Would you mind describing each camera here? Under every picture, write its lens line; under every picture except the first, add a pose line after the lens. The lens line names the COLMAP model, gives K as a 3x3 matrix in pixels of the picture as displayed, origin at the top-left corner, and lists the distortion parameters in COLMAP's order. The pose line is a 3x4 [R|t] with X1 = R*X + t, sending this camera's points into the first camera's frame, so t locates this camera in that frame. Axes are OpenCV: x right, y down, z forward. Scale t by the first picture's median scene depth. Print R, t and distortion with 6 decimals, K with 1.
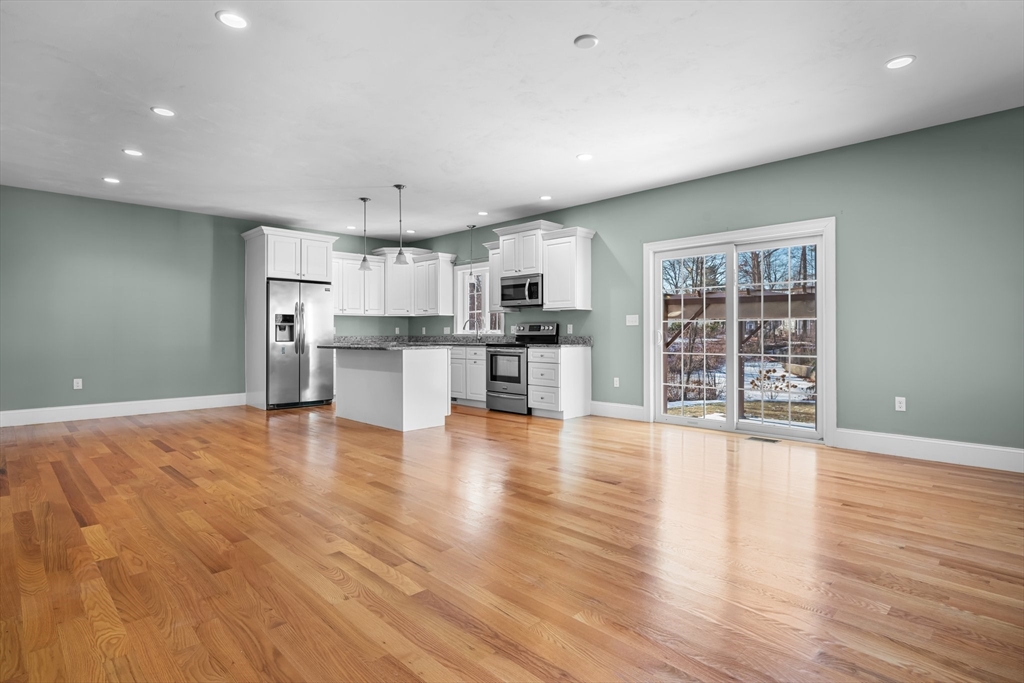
lens RADIAL K [[523.8, 0, 516.7], [0, 523.8, 339.0], [0, 0, 1]] dist [0.000389, 0.002108]
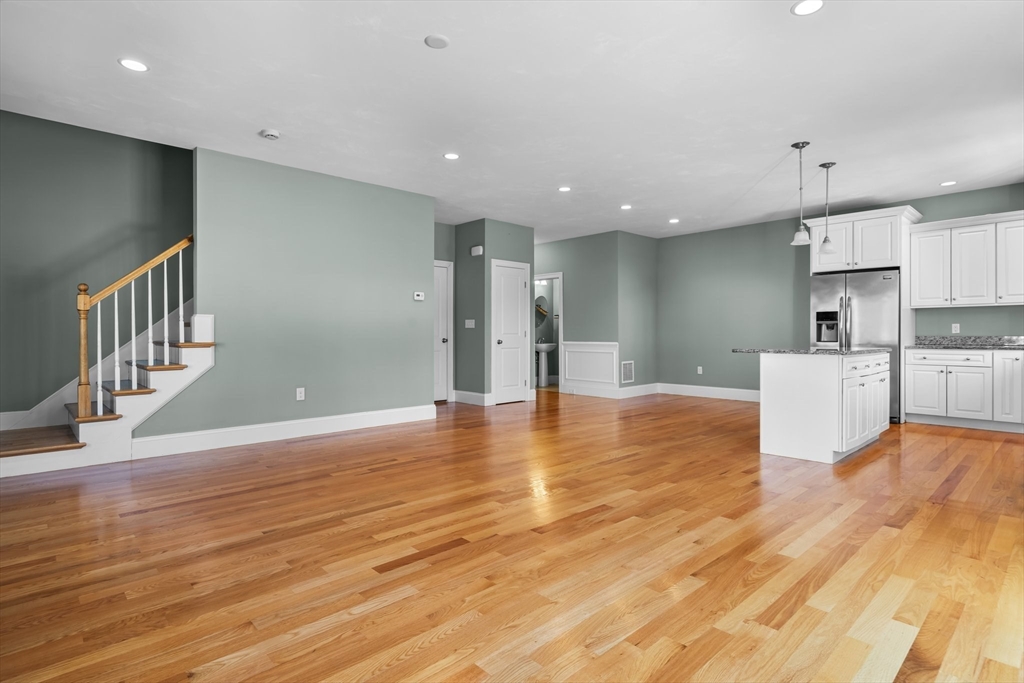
lens RADIAL K [[523.8, 0, 513.2], [0, 523.8, 333.7], [0, 0, 1]] dist [0.000389, 0.002108]
pose [[-0.032773, 0.000073, -0.999463, 0.500727], [-0.007503, 0.999972, 0.000319, -0.005418], [0.999435, 0.007509, -0.032772, 0.520628]]
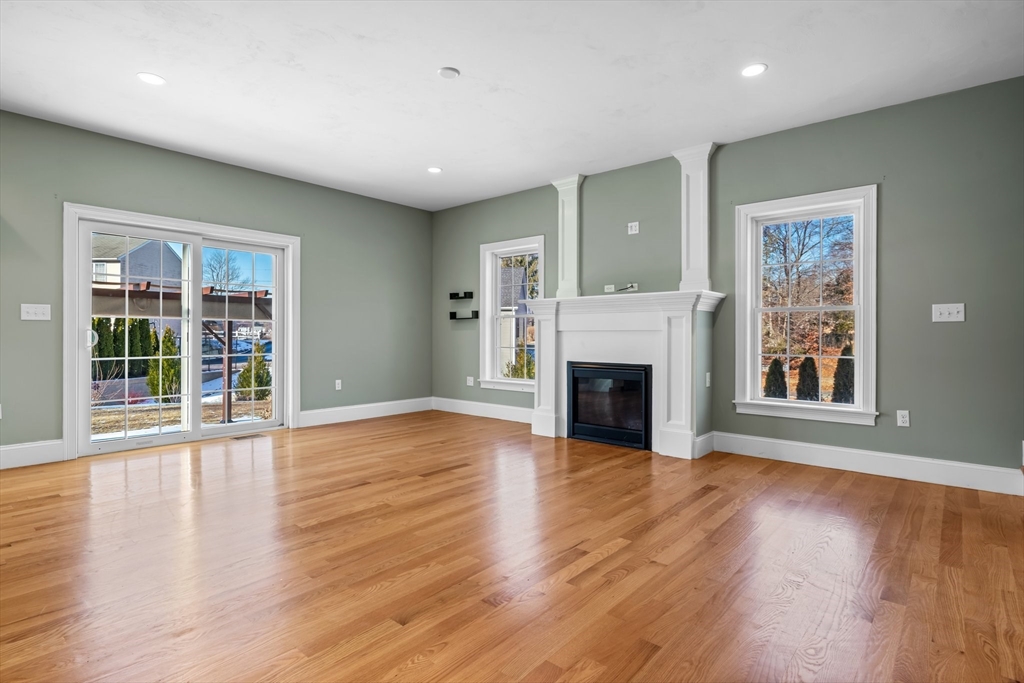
lens RADIAL K [[523.8, 0, 512.1], [0, 523.8, 334.8], [0, 0, 1]] dist [0.000389, 0.002108]
pose [[-0.076728, 0.001626, 0.997051, -0.438173], [0.006825, 0.999976, -0.001106, -0.002502], [-0.997029, 0.006720, -0.076737, 0.420219]]
